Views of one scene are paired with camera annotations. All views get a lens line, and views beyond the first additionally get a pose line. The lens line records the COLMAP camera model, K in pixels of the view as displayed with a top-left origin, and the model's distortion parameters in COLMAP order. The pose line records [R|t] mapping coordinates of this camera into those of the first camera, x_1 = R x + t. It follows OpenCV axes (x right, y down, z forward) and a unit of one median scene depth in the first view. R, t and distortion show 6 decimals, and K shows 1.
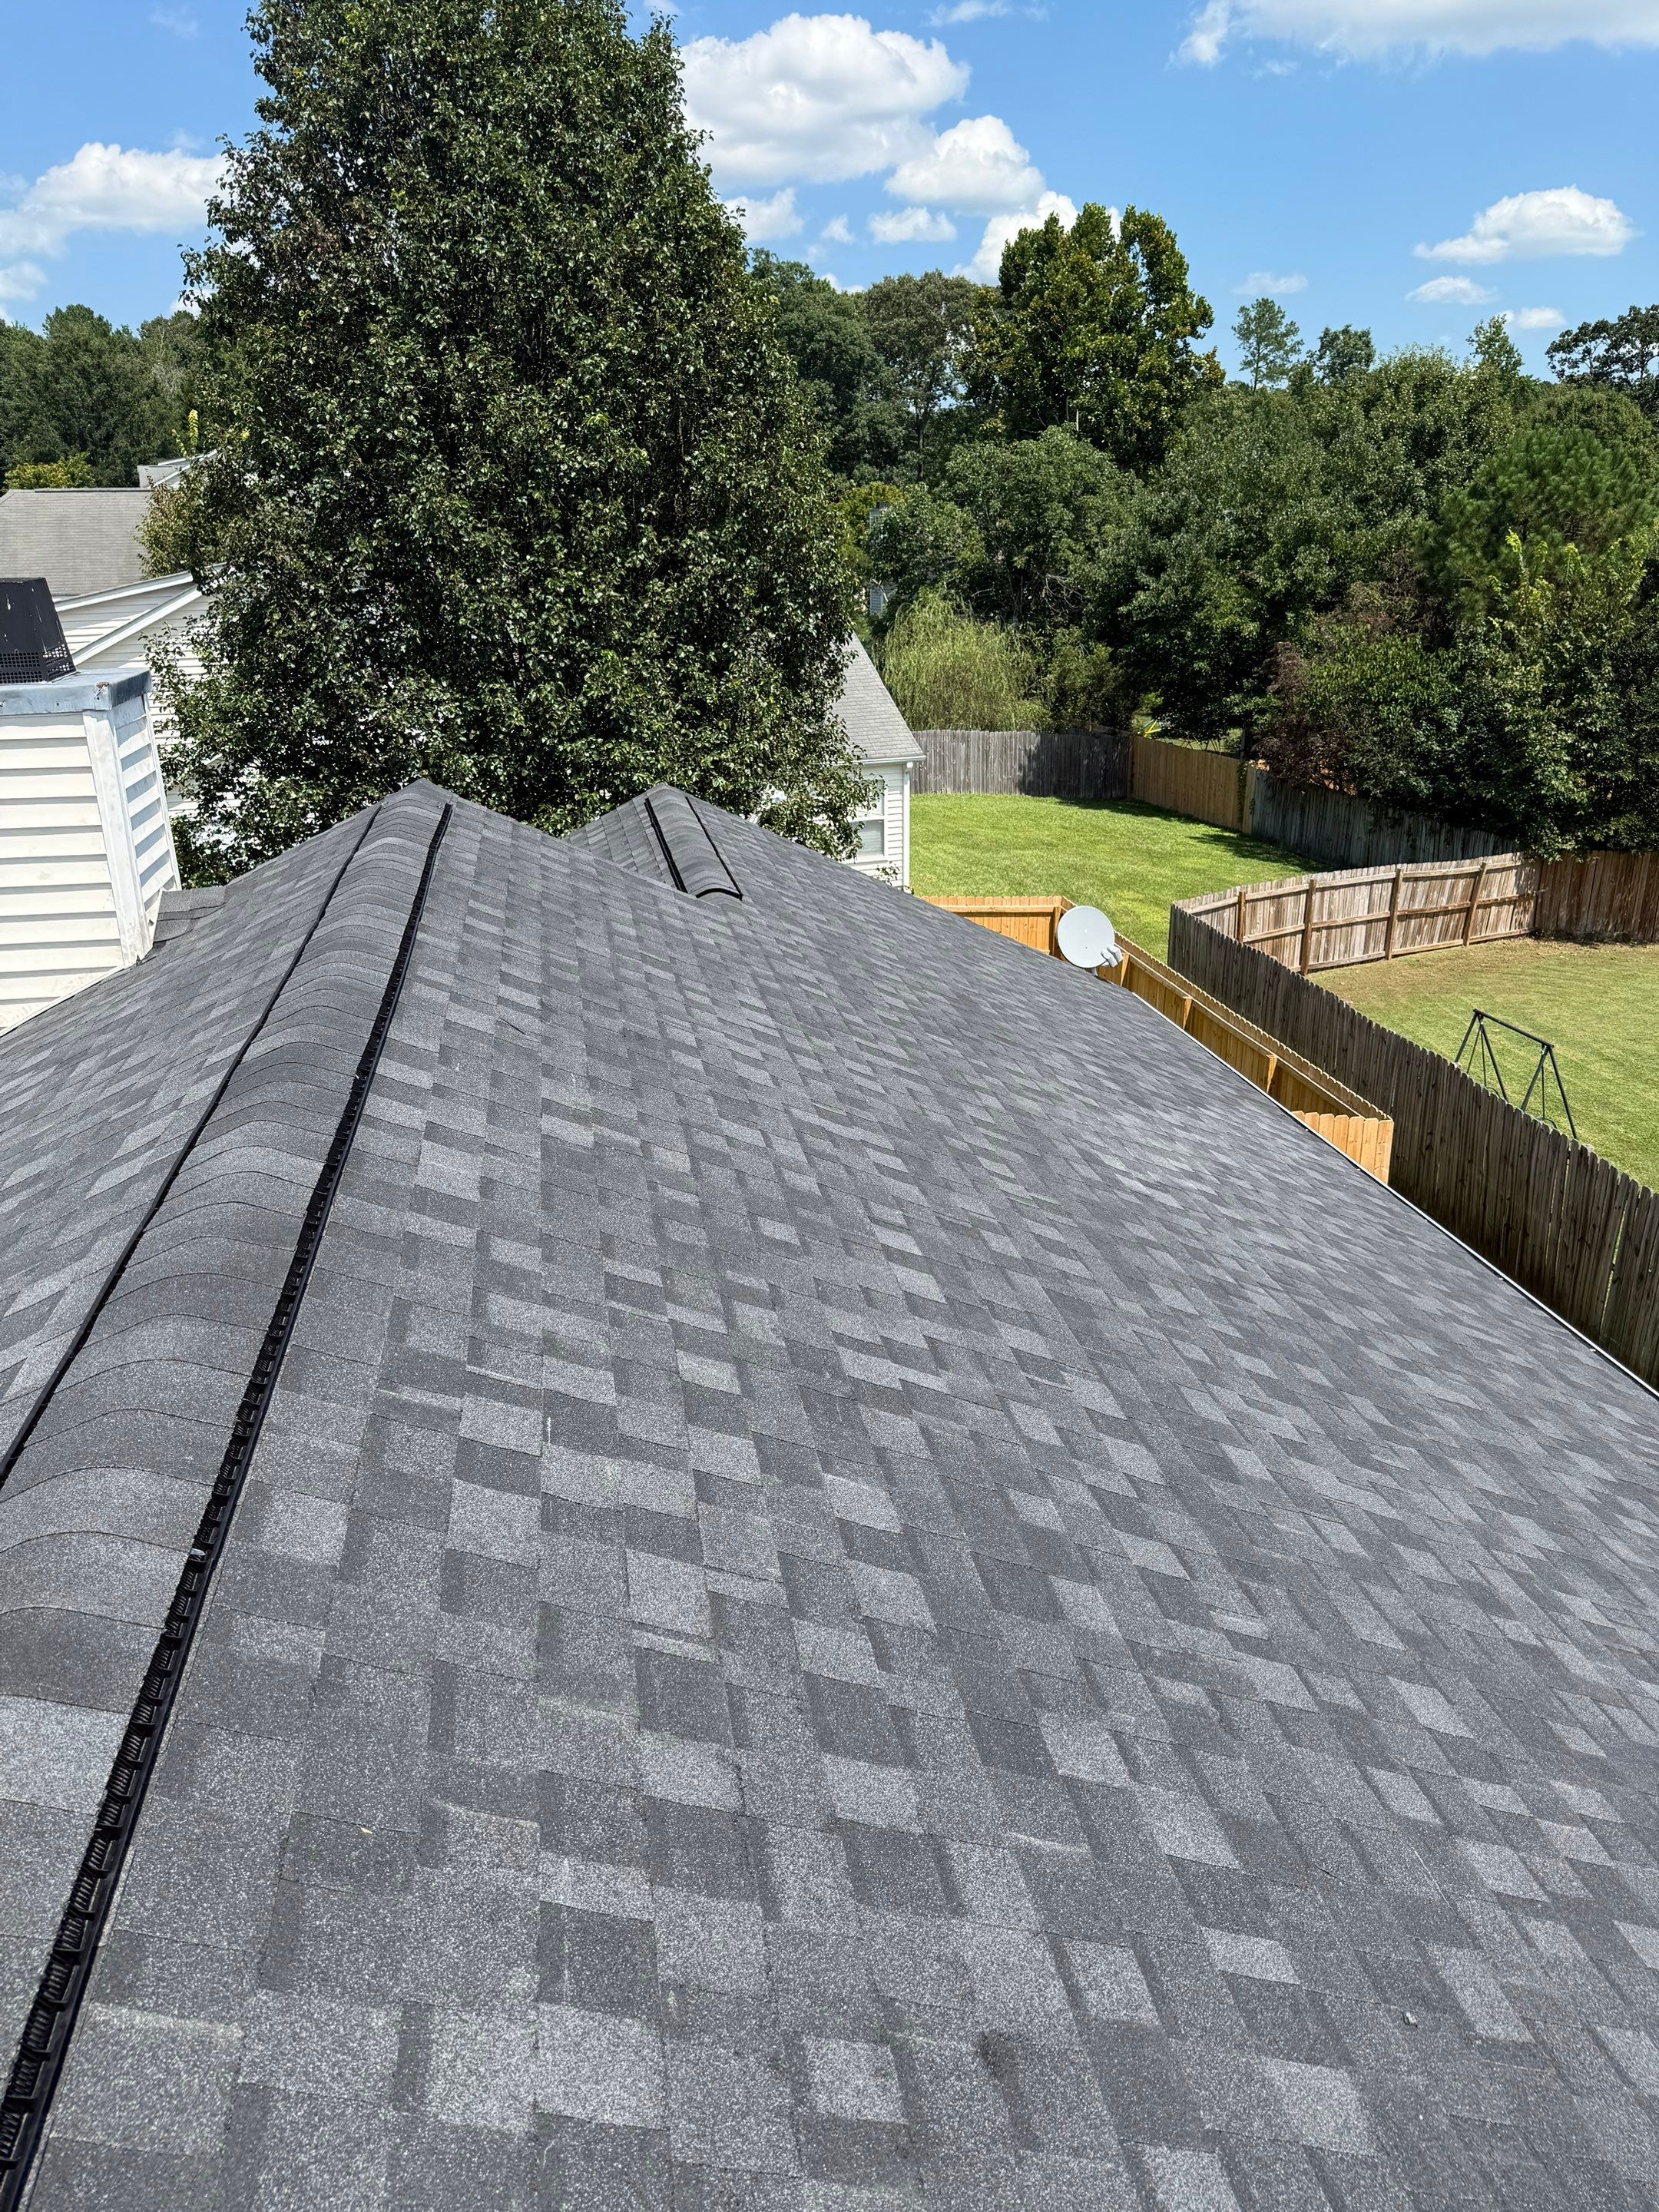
lens RADIAL K [[1564.4, 0, 830.2], [0, 1564.4, 1096.0], [0, 0, 1]] dist [0.057504, -0.058612]
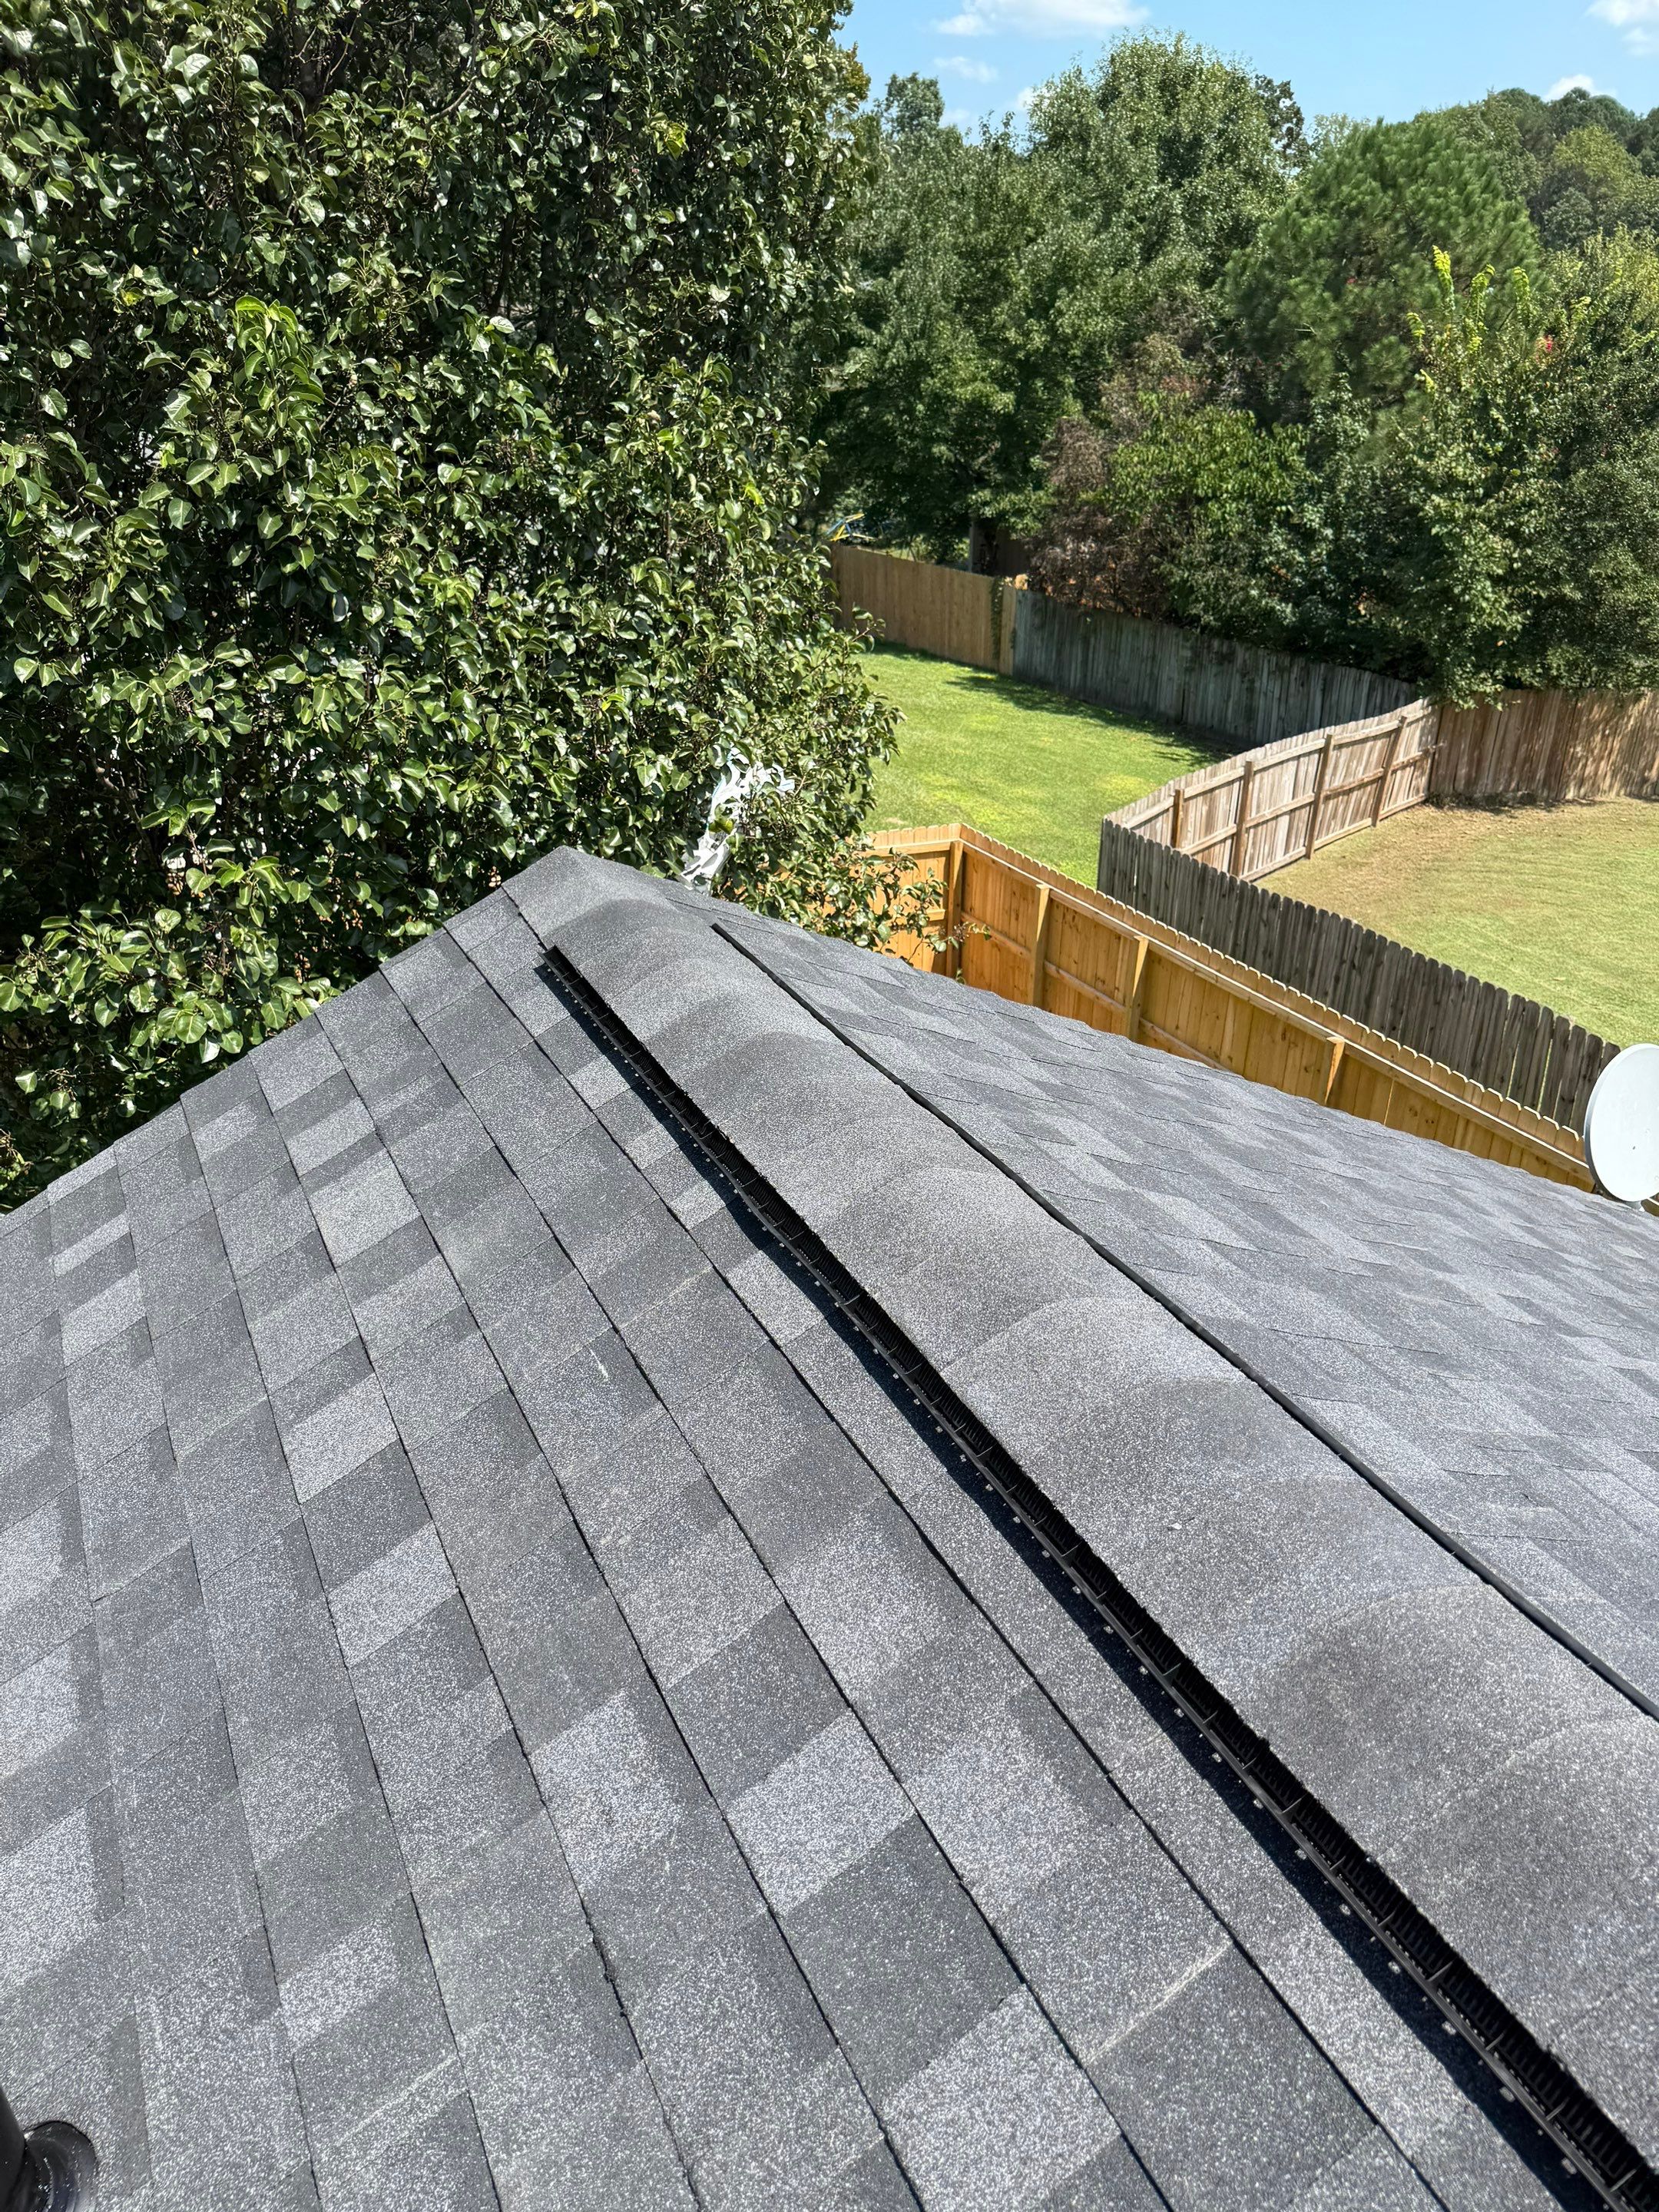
lens RADIAL K [[1654.3, 0, 860.5], [0, 1654.3, 1146.4], [0, 0, 1]] dist [0.013126, 0.002031]
pose [[0.964415, -0.108735, 0.240997, -0.043331], [0.077988, 0.987953, 0.133663, -0.061595], [-0.252628, -0.110112, 0.961278, 0.243924]]
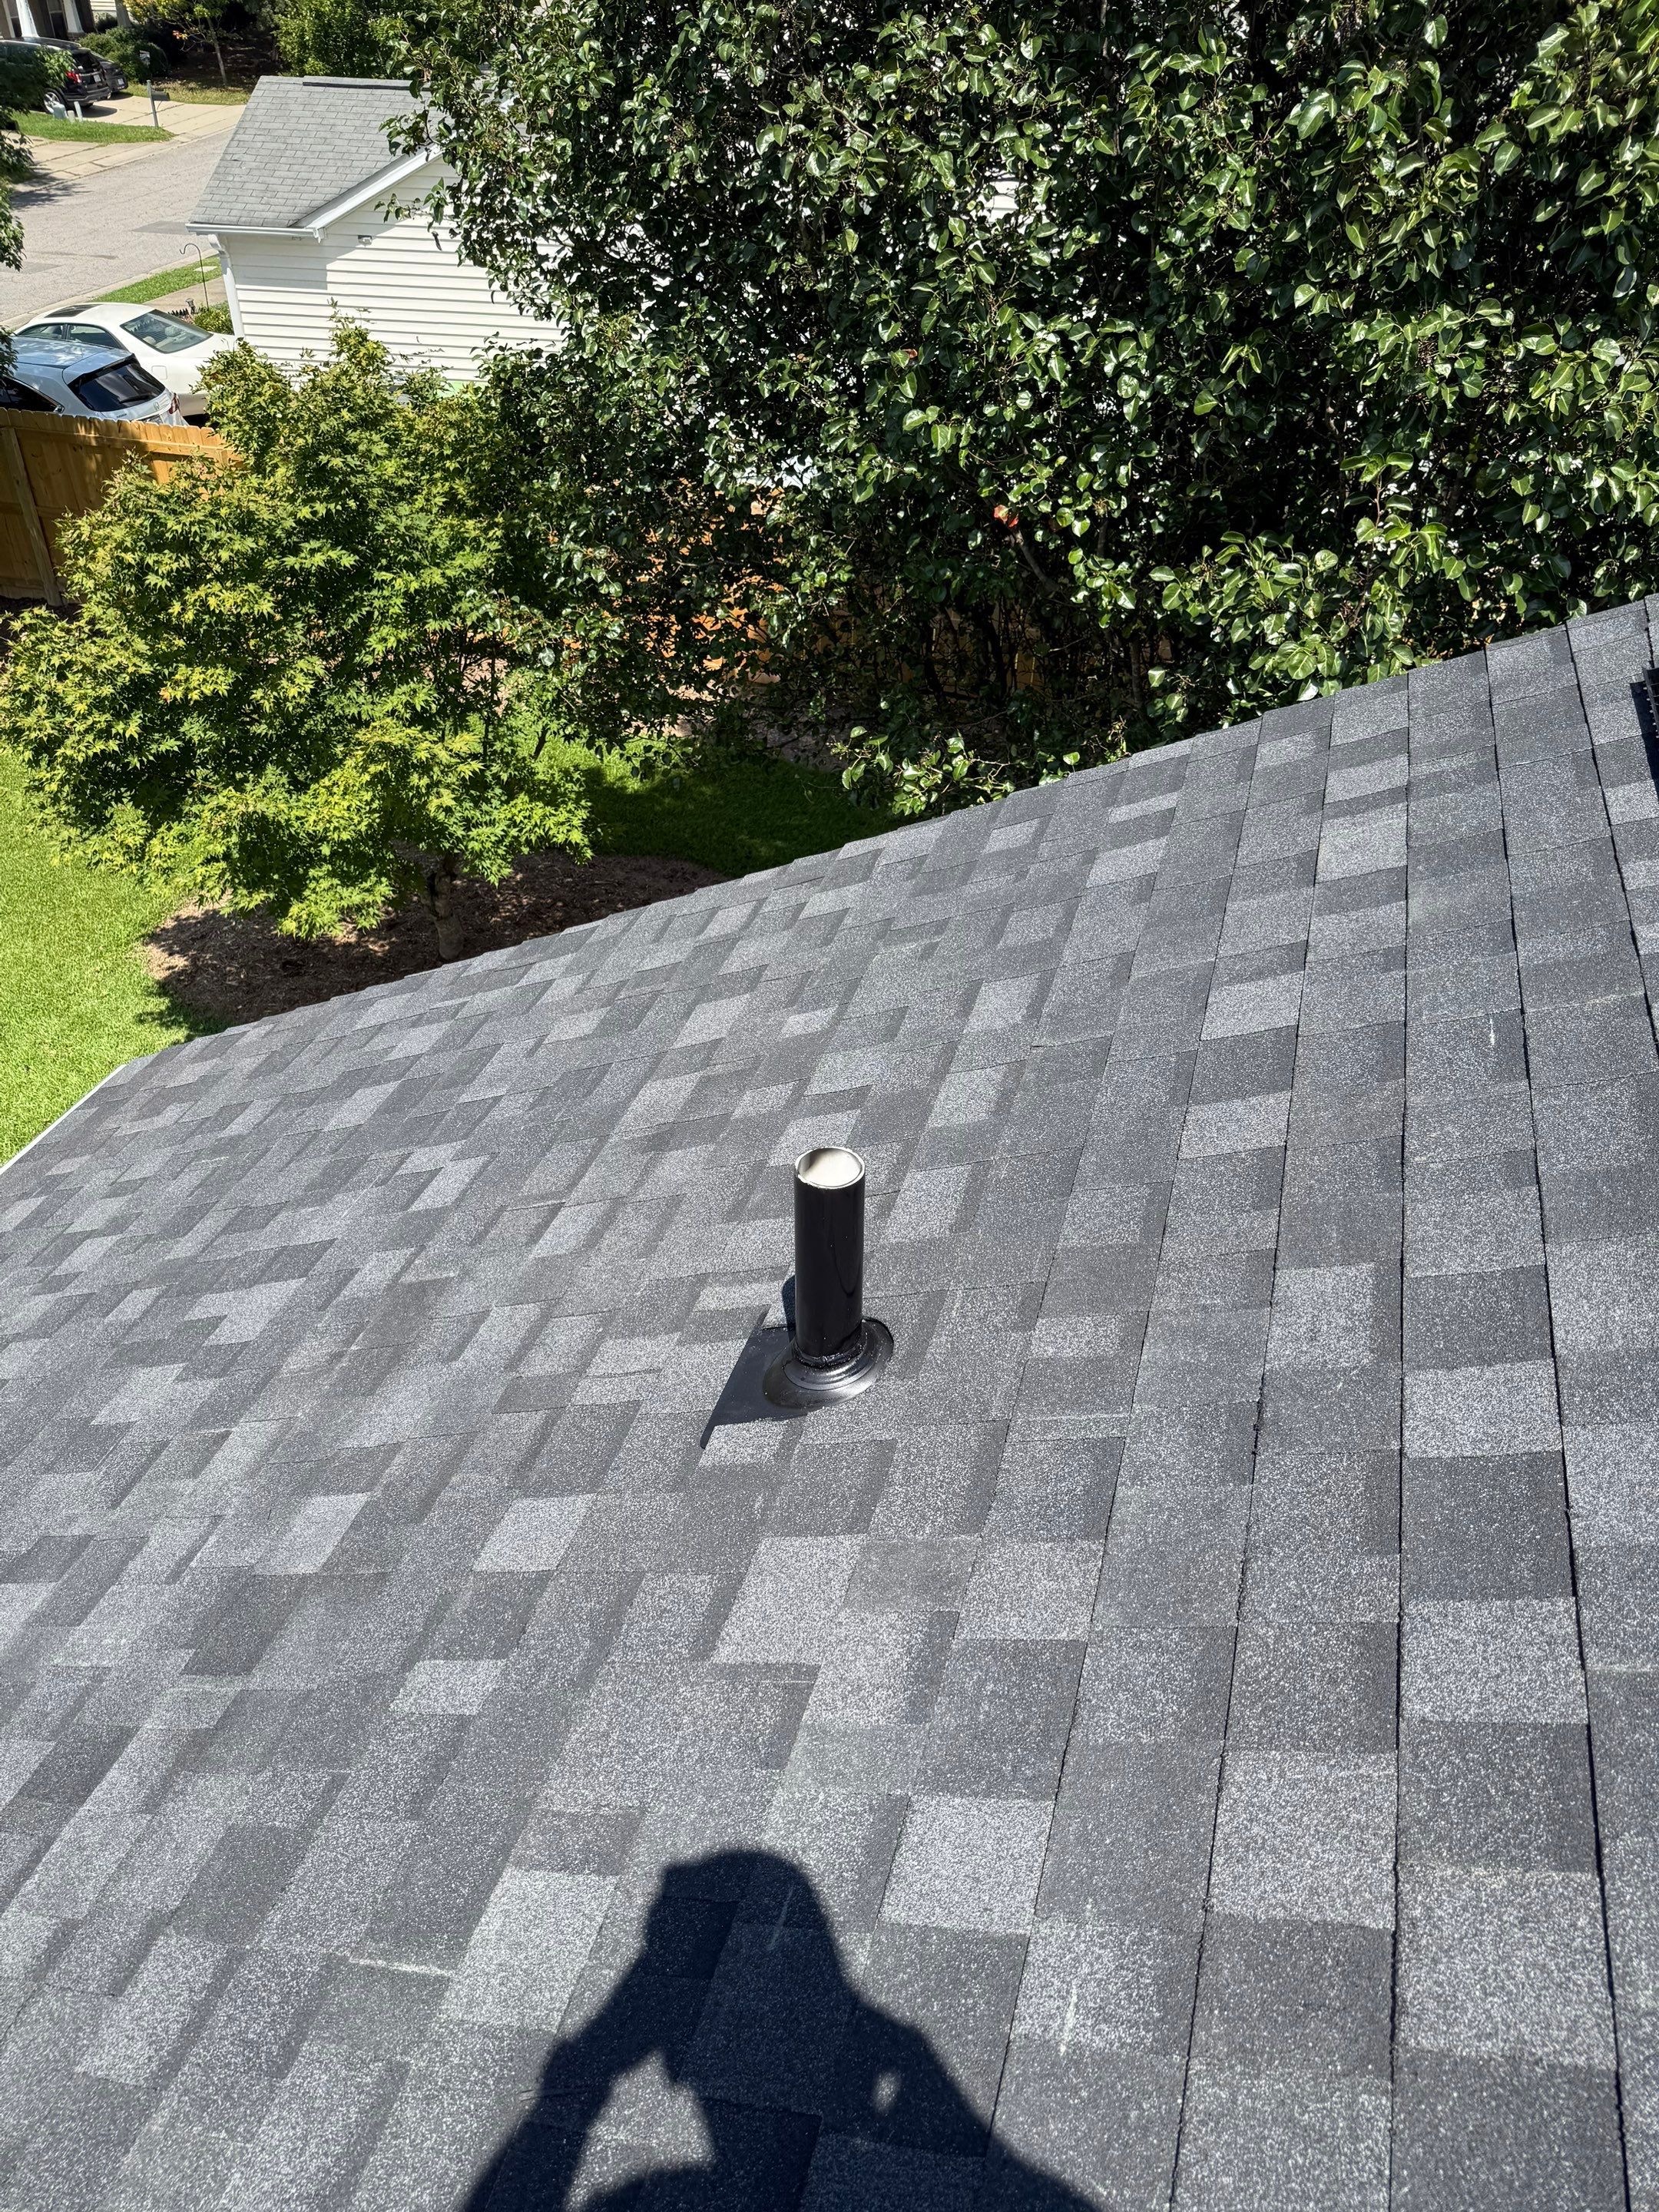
lens RADIAL K [[1561.5, 0, 819.1], [0, 1561.5, 1103.3], [0, 0, 1]] dist [0.018035, -0.016749]
pose [[0.888995, 0.310301, -0.336751, -0.041970], [-0.193590, 0.921125, 0.337714, -0.060485], [0.414983, -0.235035, 0.878947, 0.240659]]
